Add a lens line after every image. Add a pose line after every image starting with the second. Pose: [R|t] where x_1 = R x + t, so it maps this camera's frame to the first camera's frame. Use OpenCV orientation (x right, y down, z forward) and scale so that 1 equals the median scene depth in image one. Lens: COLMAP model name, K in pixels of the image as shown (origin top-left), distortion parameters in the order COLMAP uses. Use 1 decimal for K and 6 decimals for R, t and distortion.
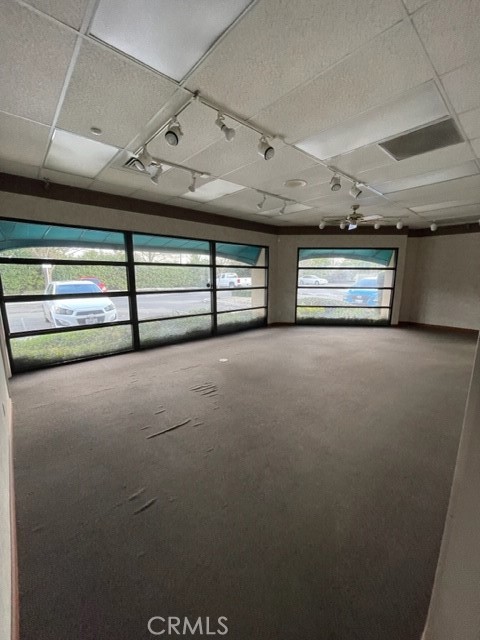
lens RADIAL K [[252.2, 0, 240.3], [0, 252.2, 321.2], [0, 0, 1]] dist [0.002213, 0.000091]
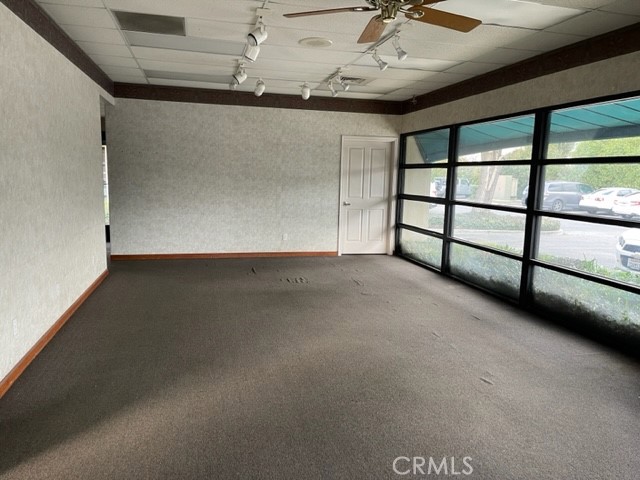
lens RADIAL K [[485.2, 0, 316.8], [0, 485.2, 240.7], [0, 0, 1]] dist [0.006090, -0.005092]
pose [[-0.452287, 0.109874, -0.885079, 1.123784], [-0.182452, 0.959996, 0.212410, -0.243131], [0.873011, 0.257555, -0.414147, 1.309706]]
